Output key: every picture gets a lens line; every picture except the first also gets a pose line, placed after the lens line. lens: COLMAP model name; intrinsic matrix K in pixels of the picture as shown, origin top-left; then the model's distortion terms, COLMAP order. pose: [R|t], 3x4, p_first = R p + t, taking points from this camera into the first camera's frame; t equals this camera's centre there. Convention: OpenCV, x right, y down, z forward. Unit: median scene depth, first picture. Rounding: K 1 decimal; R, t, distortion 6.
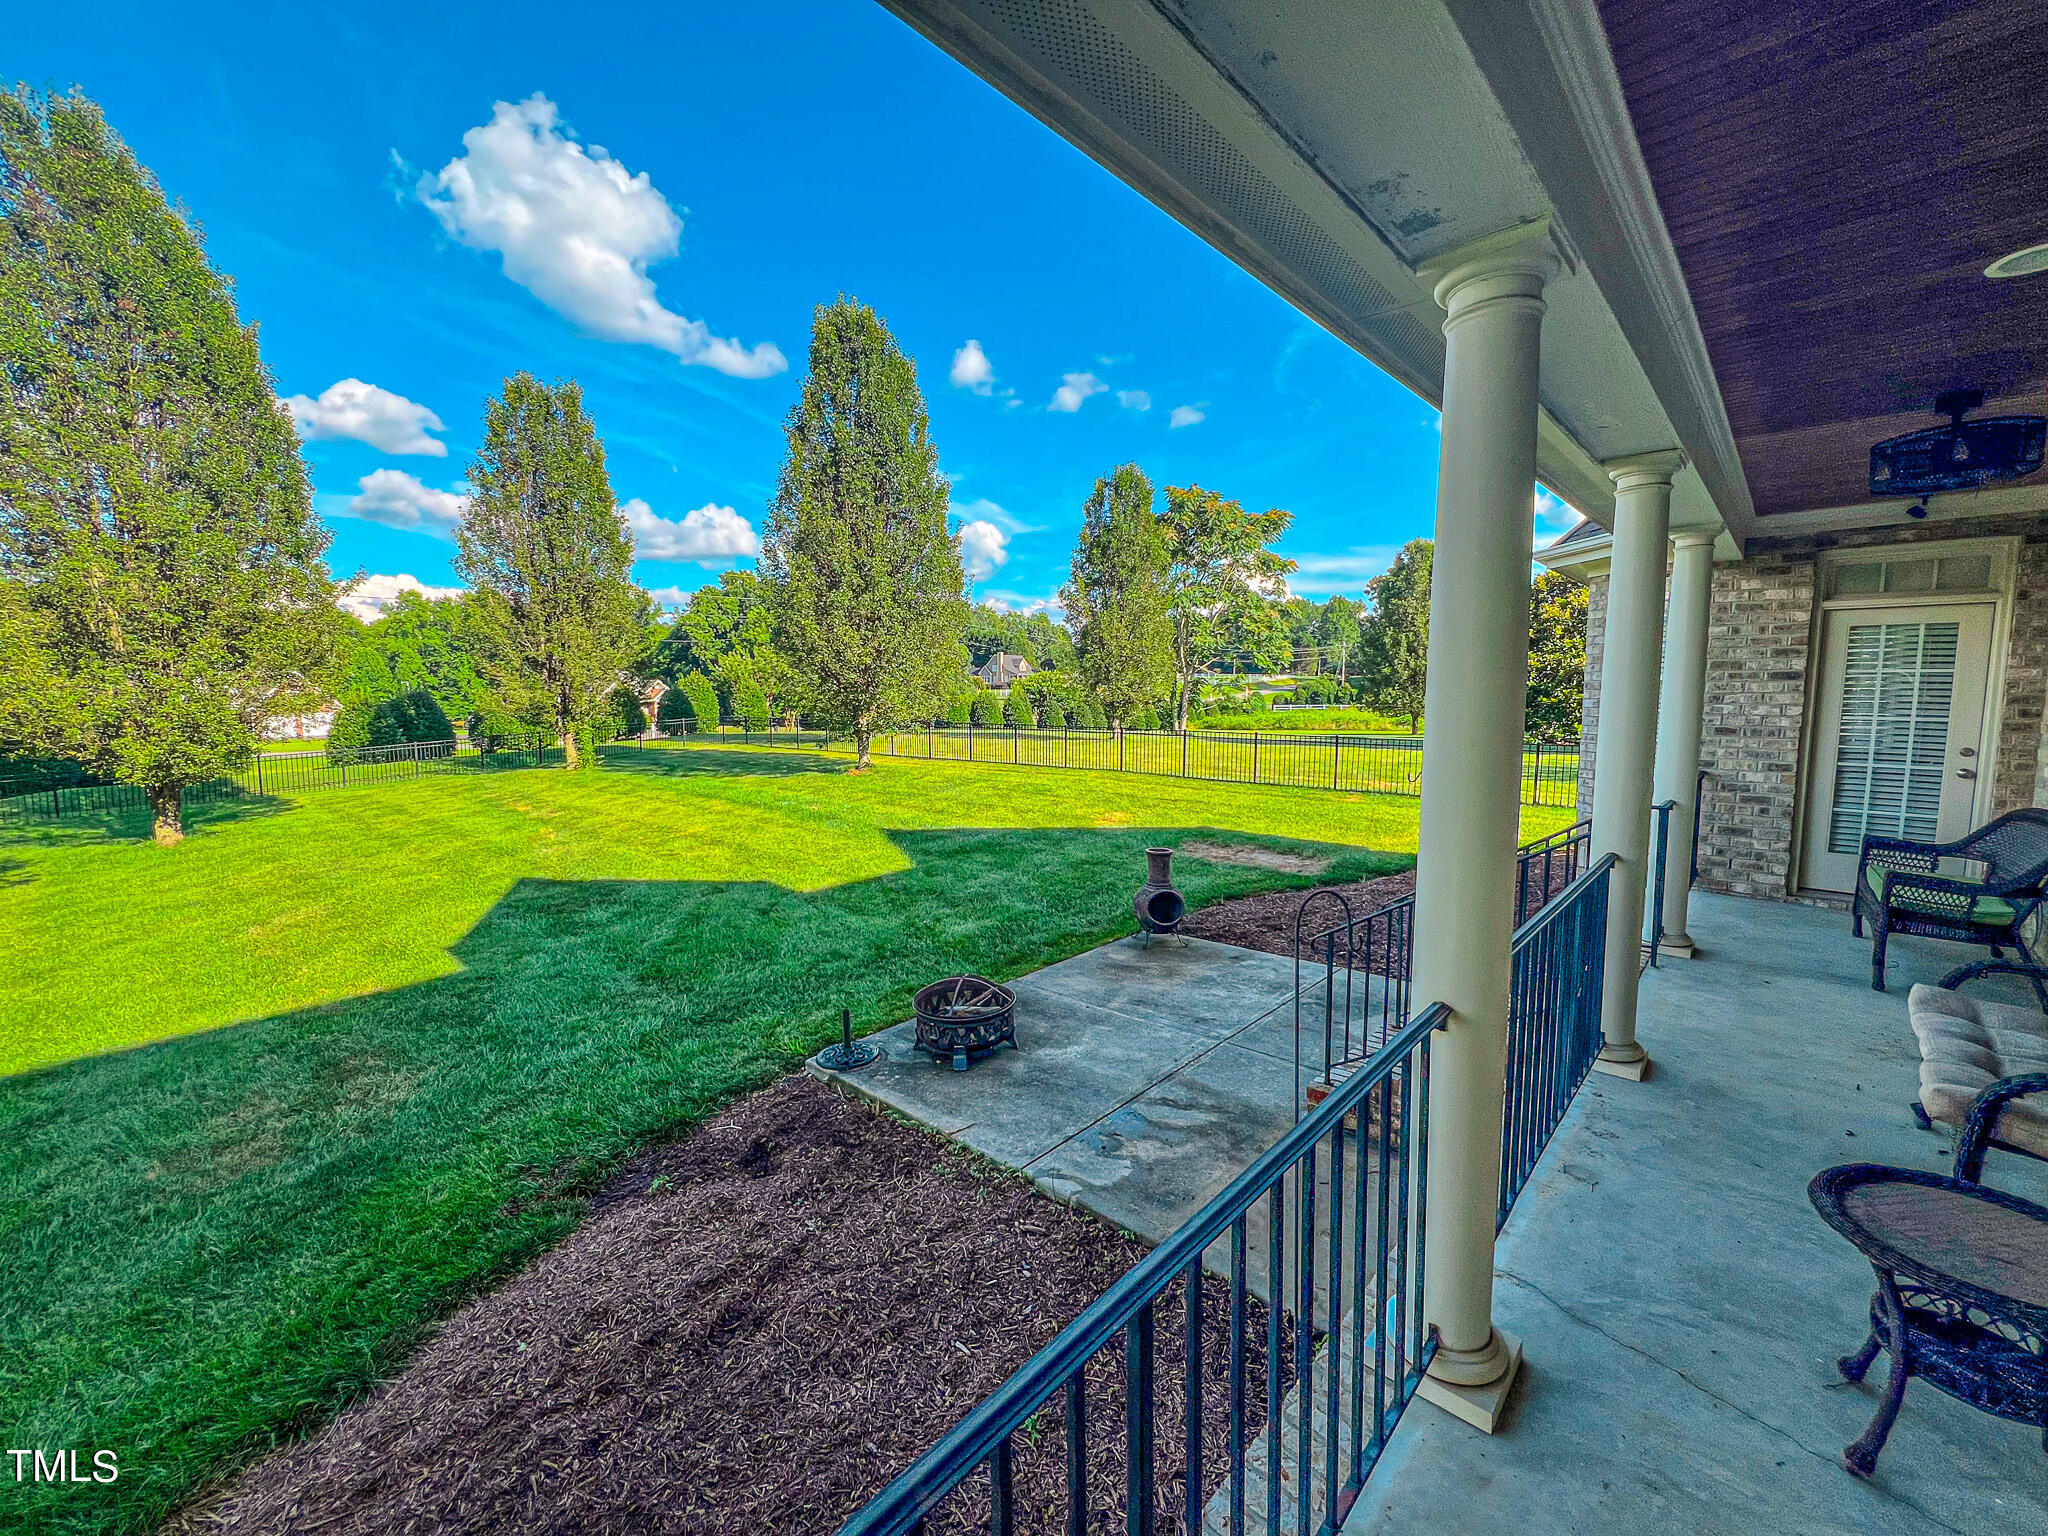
lens RADIAL K [[824.5, 0, 1024.0], [0, 824.5, 768.0], [0, 0, 1]] dist [-0.000282, 0.000054]
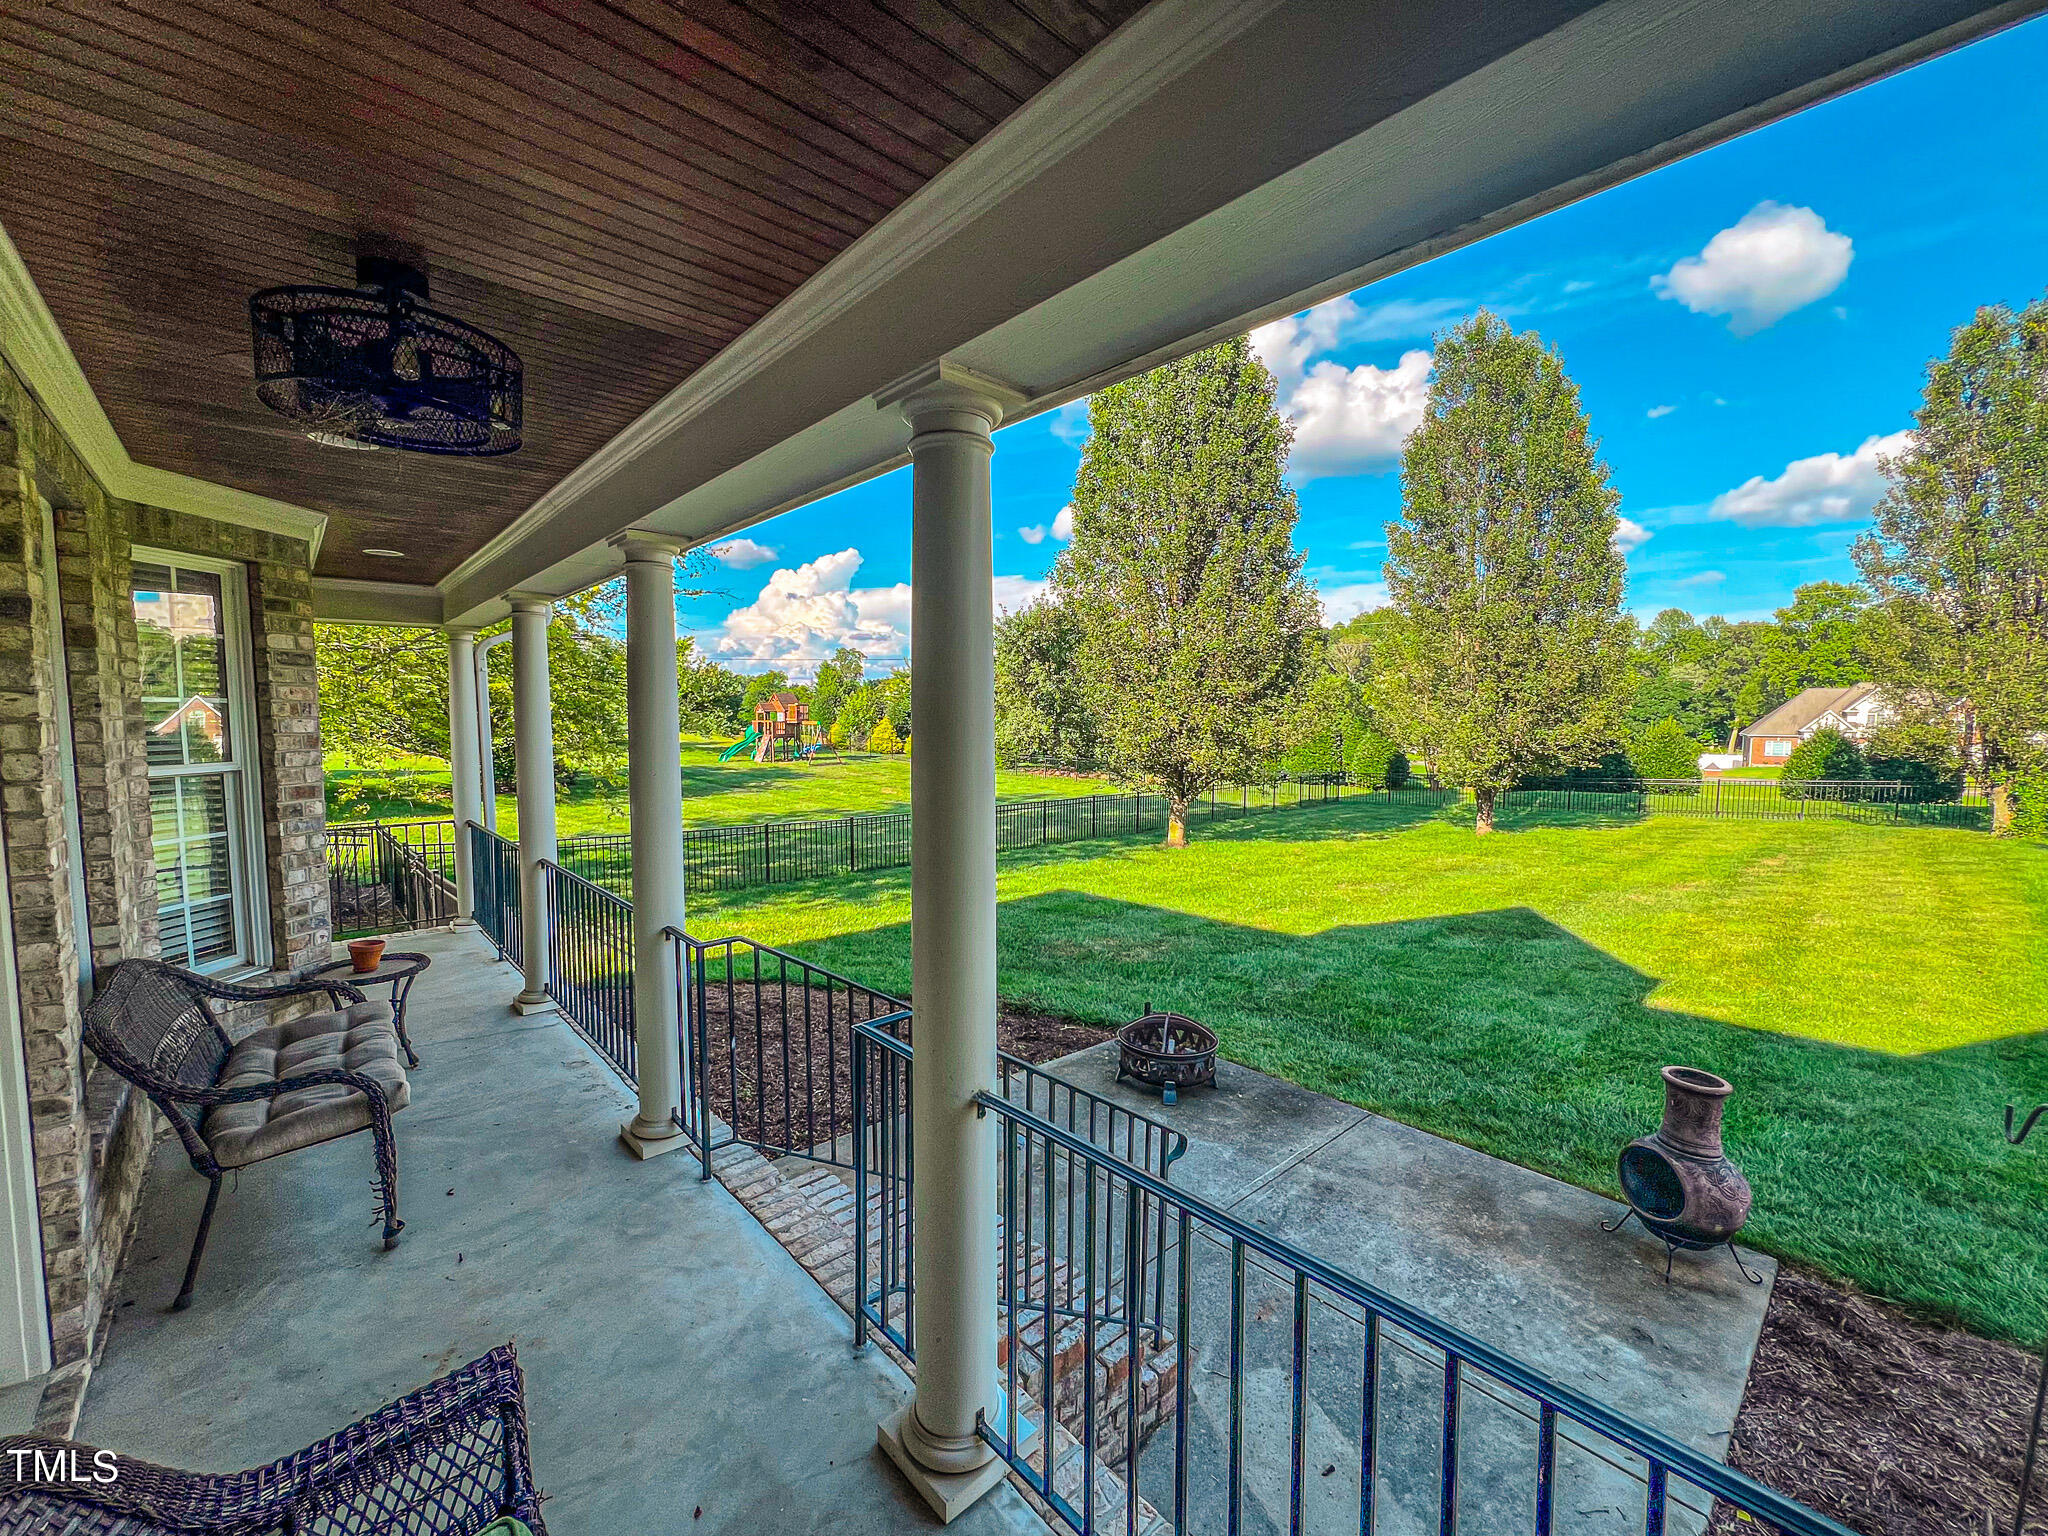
lens RADIAL K [[824.5, 0, 1024.0], [0, 824.5, 768.0], [0, 0, 1]] dist [-0.000282, 0.000054]
pose [[-0.072227, 0.074854, -0.994575, 0.699836], [-0.097467, 0.991877, 0.081729, -0.095652], [0.992614, 0.102842, -0.064345, 0.613186]]
